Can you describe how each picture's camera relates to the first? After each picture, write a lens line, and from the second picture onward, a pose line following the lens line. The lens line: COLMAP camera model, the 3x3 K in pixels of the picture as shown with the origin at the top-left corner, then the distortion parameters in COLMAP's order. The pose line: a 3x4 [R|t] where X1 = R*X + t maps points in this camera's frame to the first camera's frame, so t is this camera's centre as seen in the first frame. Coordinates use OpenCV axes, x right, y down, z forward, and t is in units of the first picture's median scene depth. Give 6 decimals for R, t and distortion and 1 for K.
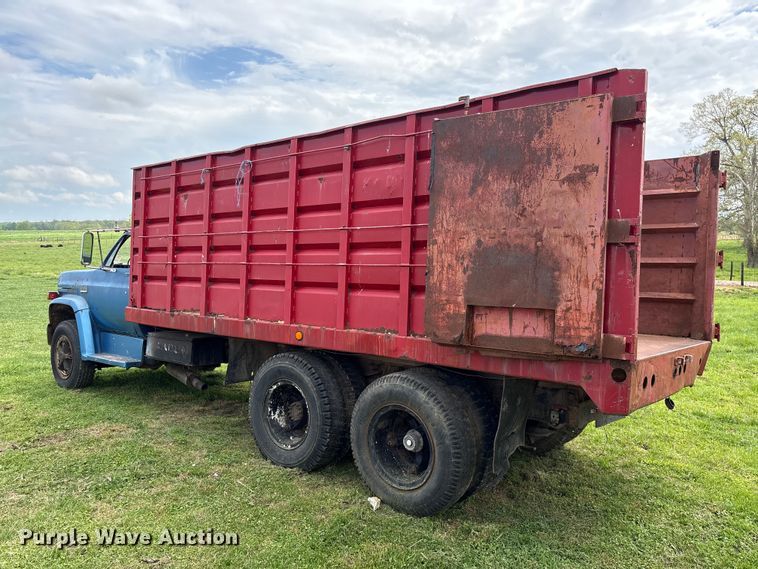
lens RADIAL K [[580.1, 0, 379.0], [0, 580.1, 284.5], [0, 0, 1]] dist [0.069978, -0.083898]
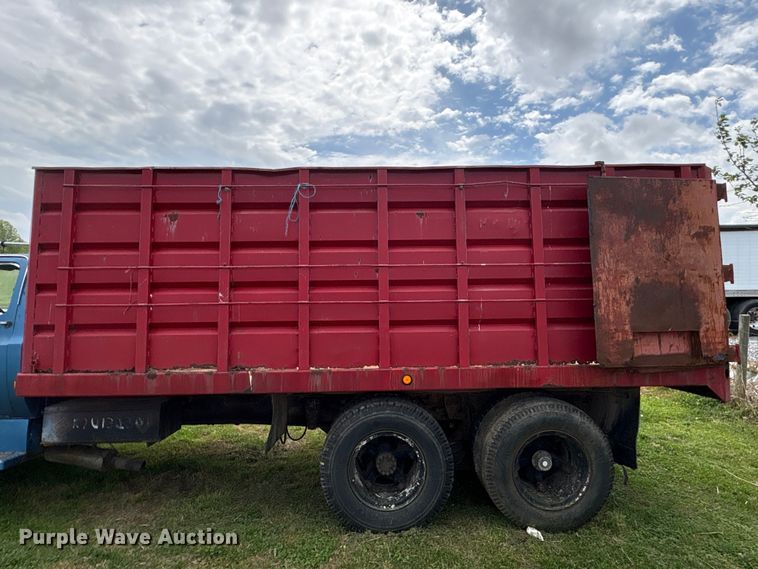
lens RADIAL K [[425.6, 0, 369.5], [0, 425.6, 285.1], [0, 0, 1]] dist [-0.003217, 0.003342]
pose [[0.751234, 0.009606, 0.659966, -0.696941], [0.039715, 0.997424, -0.059725, -0.025570], [-0.658840, 0.071078, 0.748918, 0.581816]]
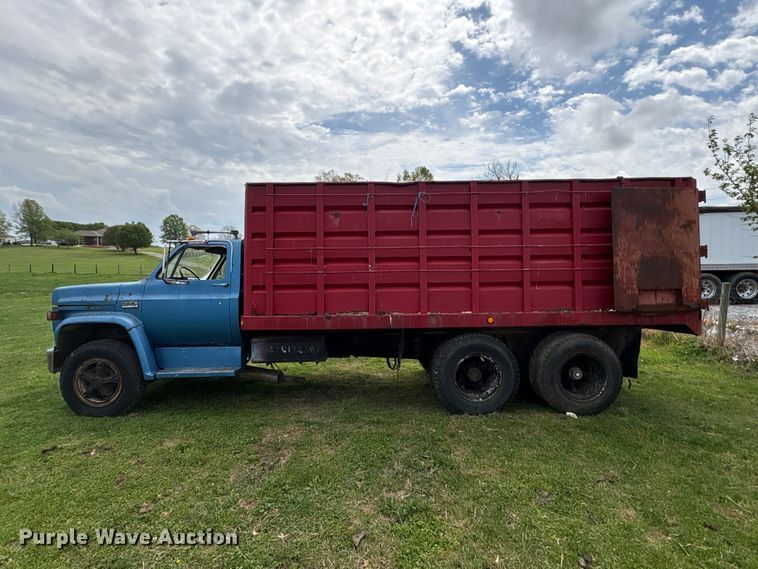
lens RADIAL K [[414.8, 0, 376.8], [0, 414.8, 290.3], [0, 0, 1]] dist [0.005122, -0.001102]
pose [[0.757993, -0.036349, 0.651249, -1.124171], [0.041263, 0.999118, 0.007739, -0.004971], [-0.650956, 0.021007, 0.758825, 0.449441]]
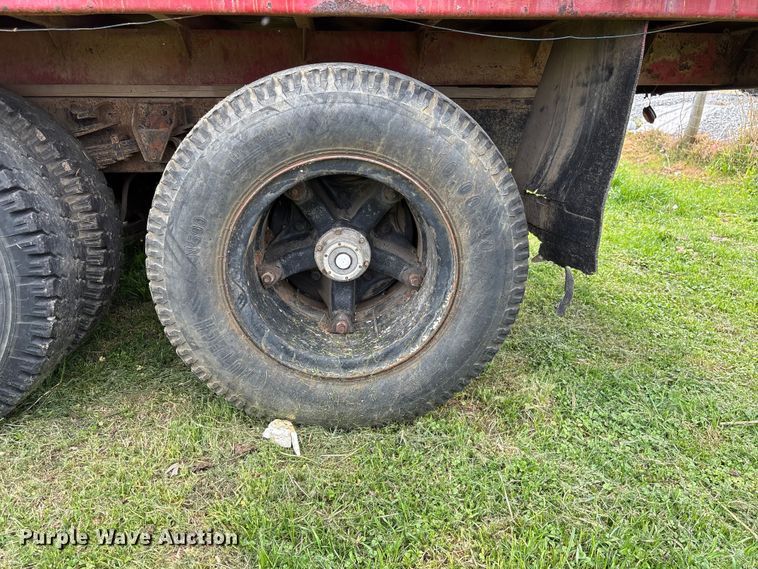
lens RADIAL K [[580.1, 0, 379.0], [0, 580.1, 284.5], [0, 0, 1]] dist [0.069978, -0.083898]
pose [[0.710126, -0.225090, 0.667124, -0.184623], [0.033146, 0.957157, 0.287666, 0.170987], [-0.703294, -0.182167, 0.687163, 0.695973]]
